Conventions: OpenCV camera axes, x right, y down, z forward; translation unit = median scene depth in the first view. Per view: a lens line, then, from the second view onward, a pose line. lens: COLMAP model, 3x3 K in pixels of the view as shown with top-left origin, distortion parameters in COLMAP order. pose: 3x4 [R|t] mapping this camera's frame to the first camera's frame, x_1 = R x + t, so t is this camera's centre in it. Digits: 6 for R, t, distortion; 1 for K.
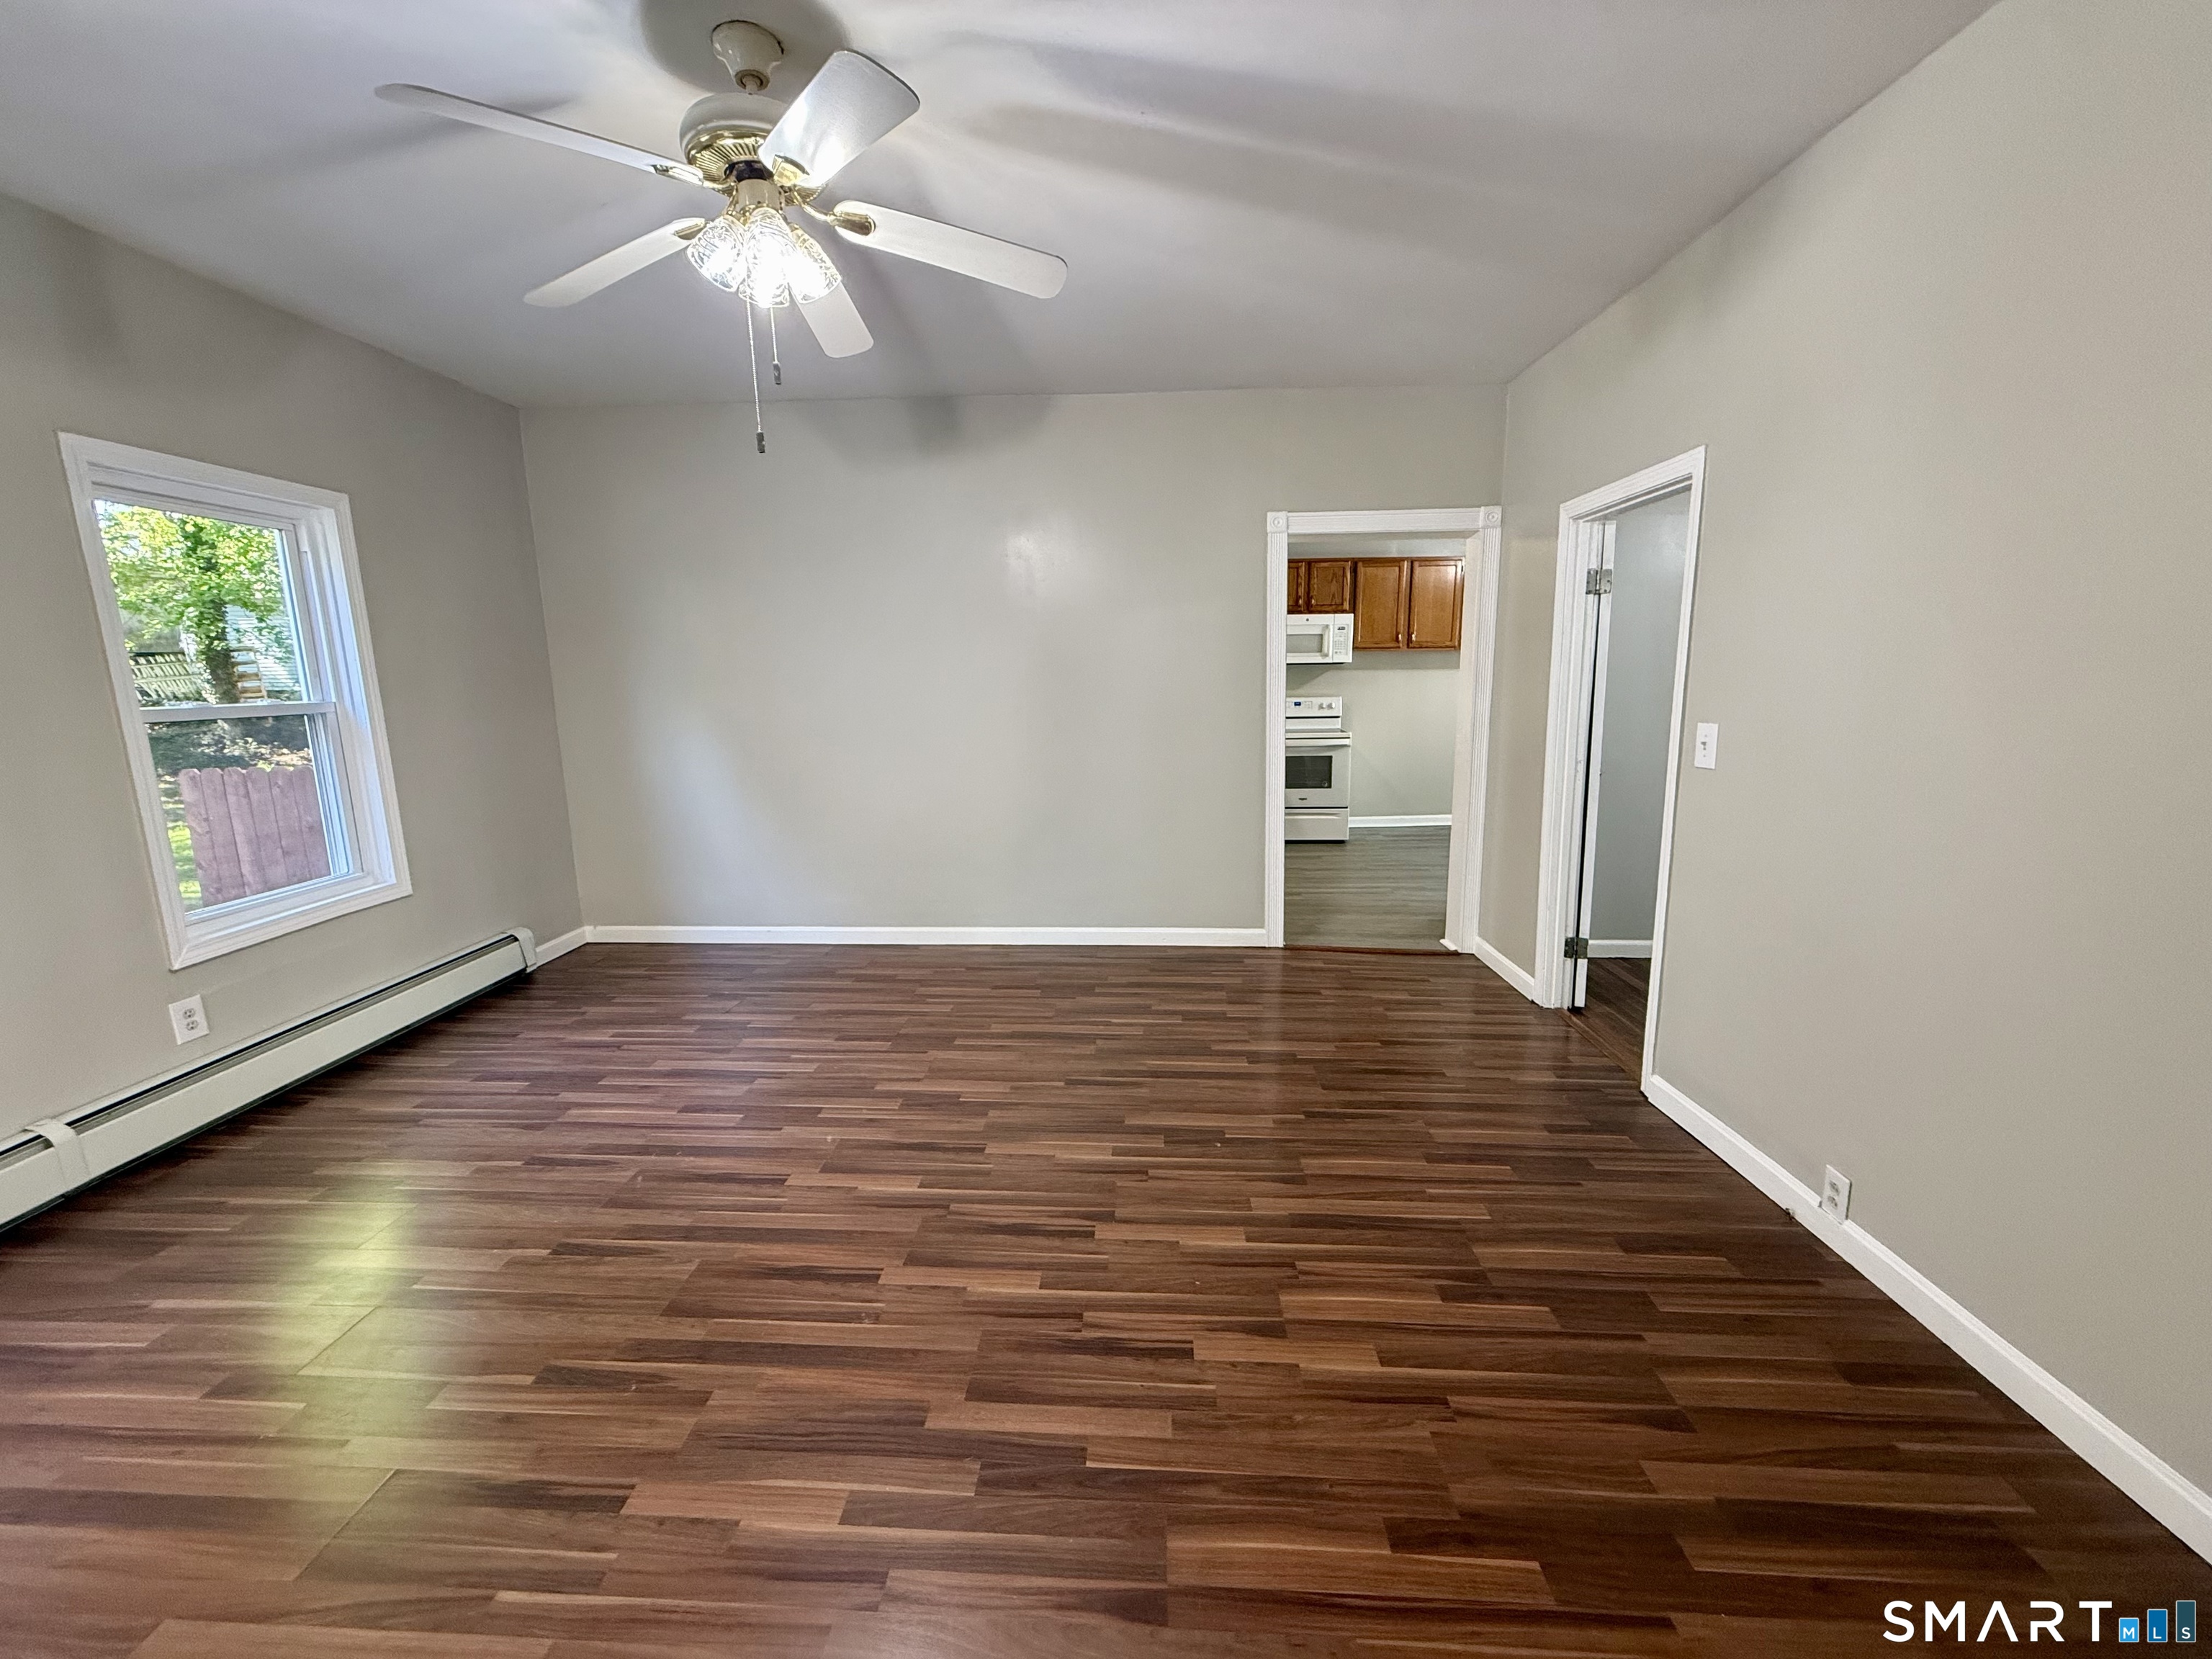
lens RADIAL K [[885.9, 0, 1098.4], [0, 885.9, 835.0], [0, 0, 1]] dist [-0.000033, -0.000354]
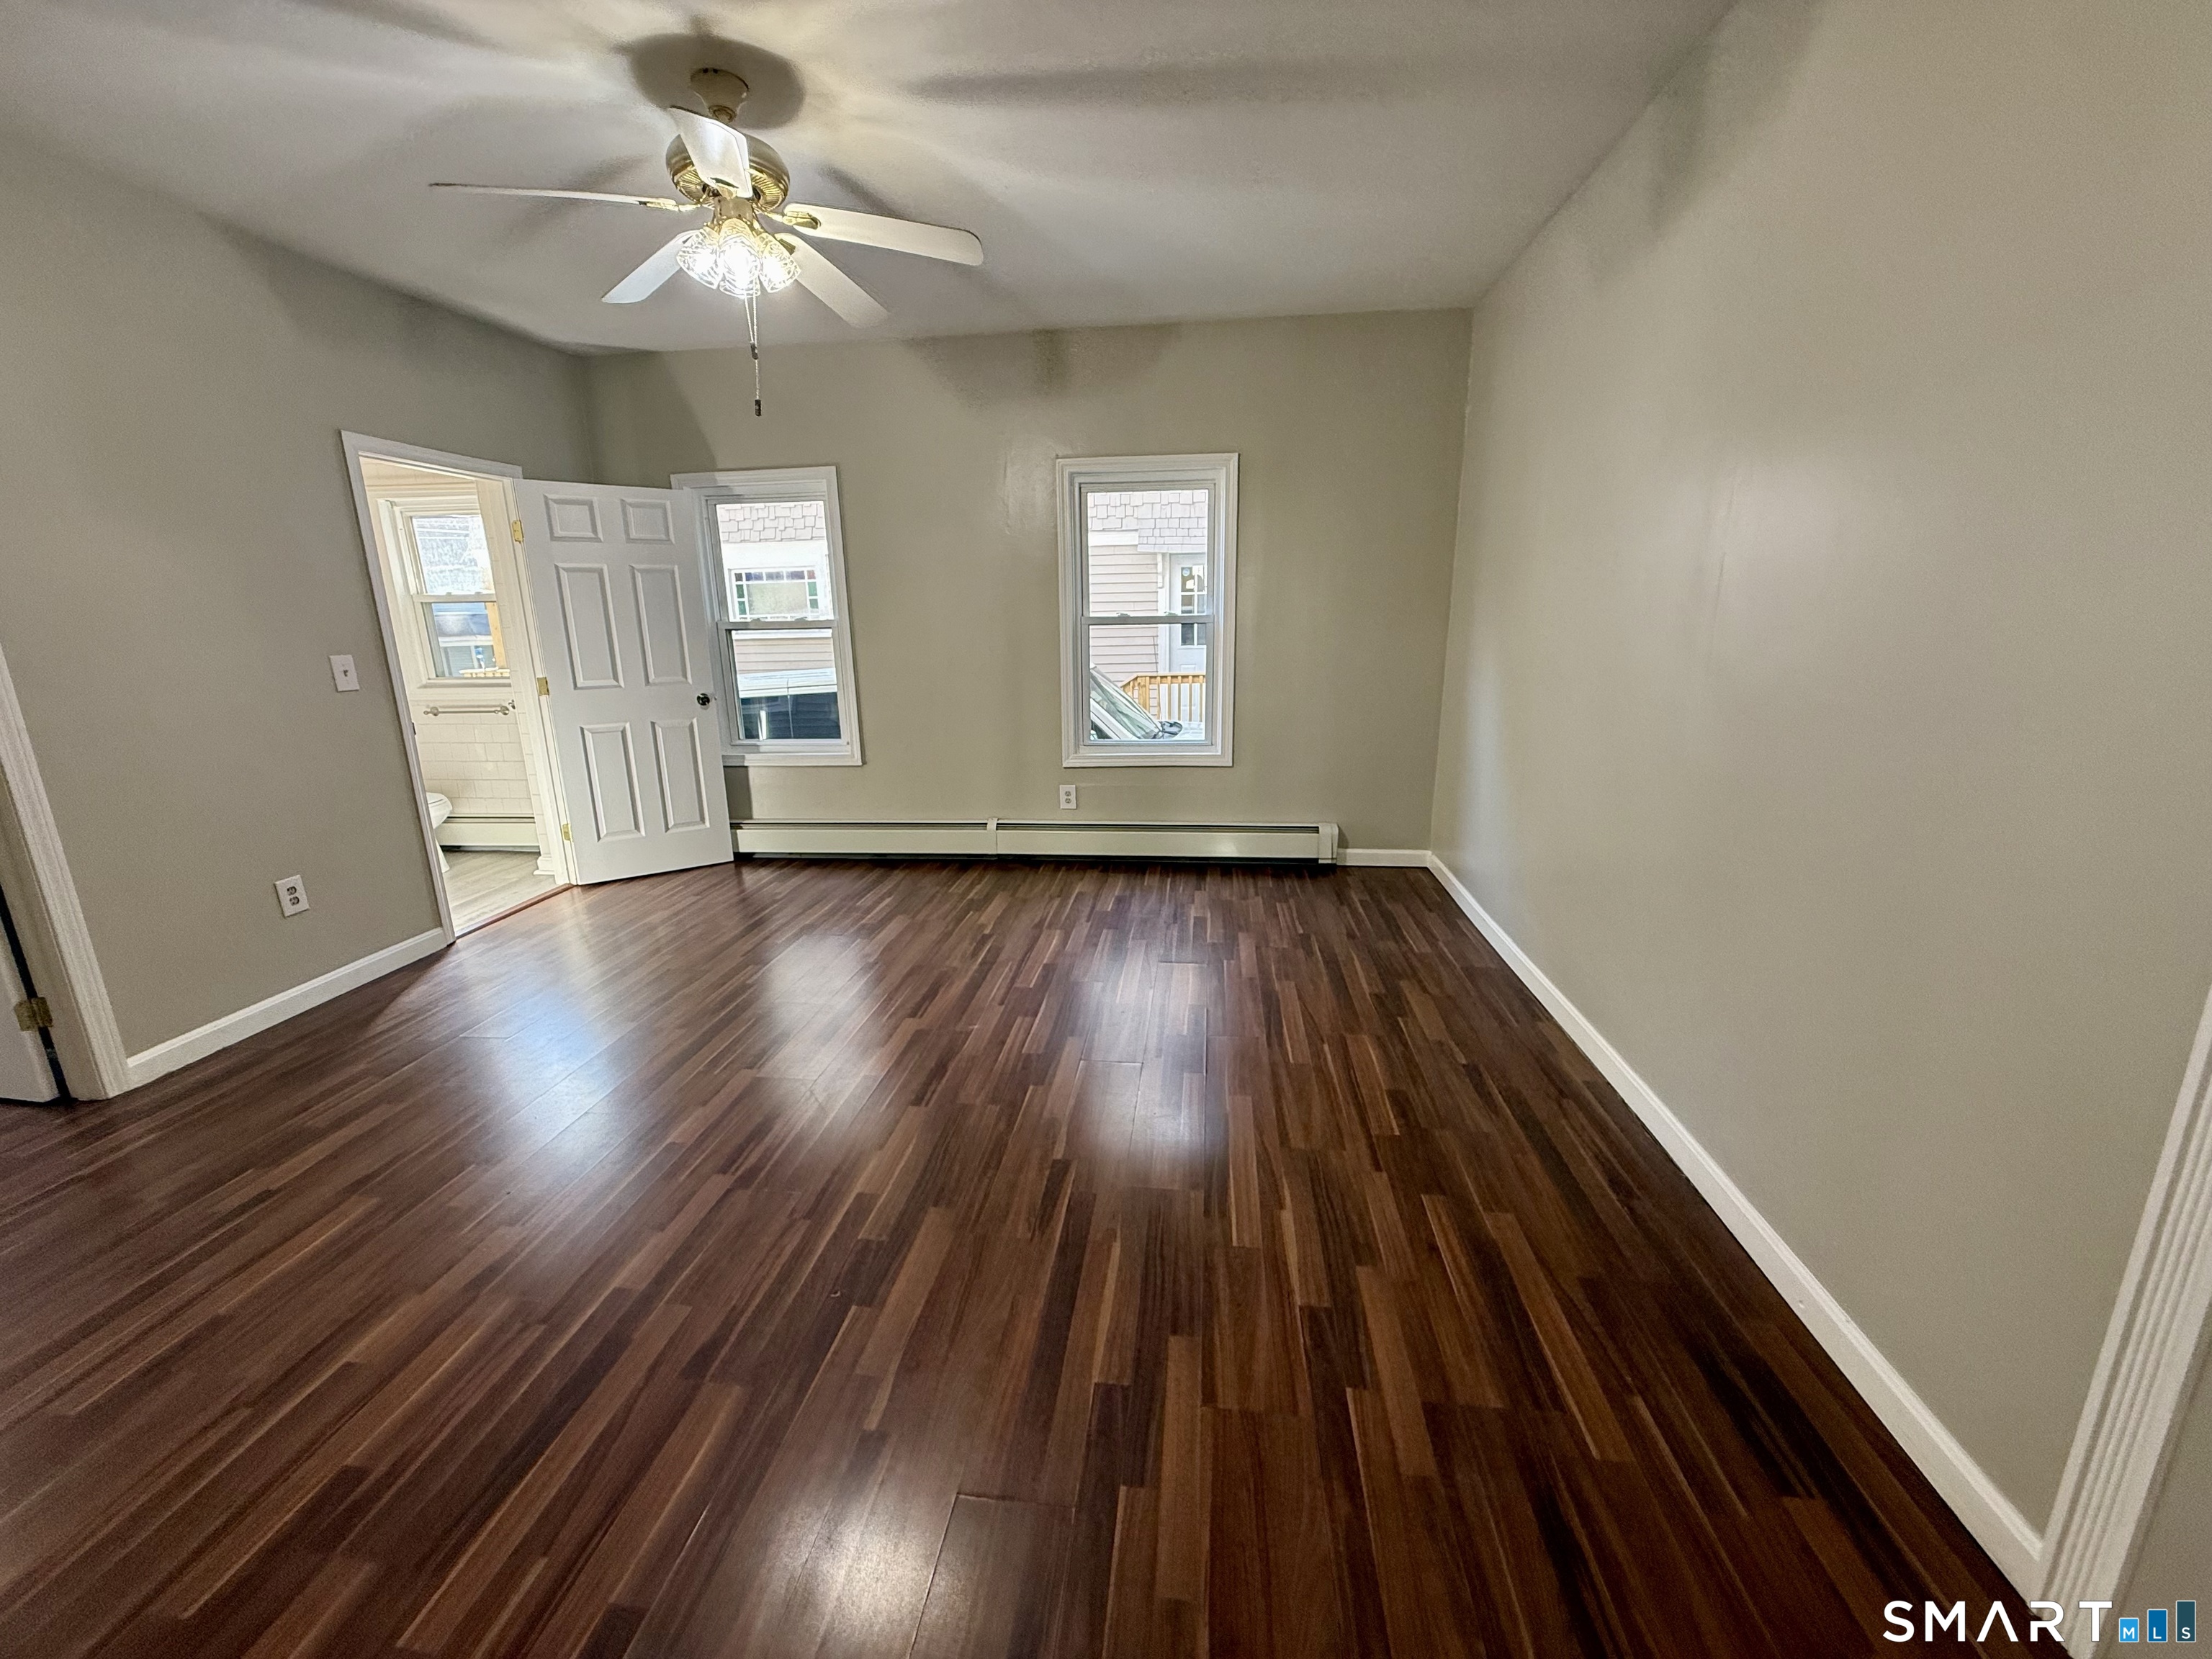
lens RADIAL K [[885.9, 0, 1098.4], [0, 885.9, 835.0], [0, 0, 1]] dist [-0.000033, -0.000354]
pose [[-0.070681, 0.258990, -0.963290, 0.606484], [-0.167648, 0.948884, 0.267418, -0.178589], [0.983310, 0.180395, -0.023648, 1.017349]]
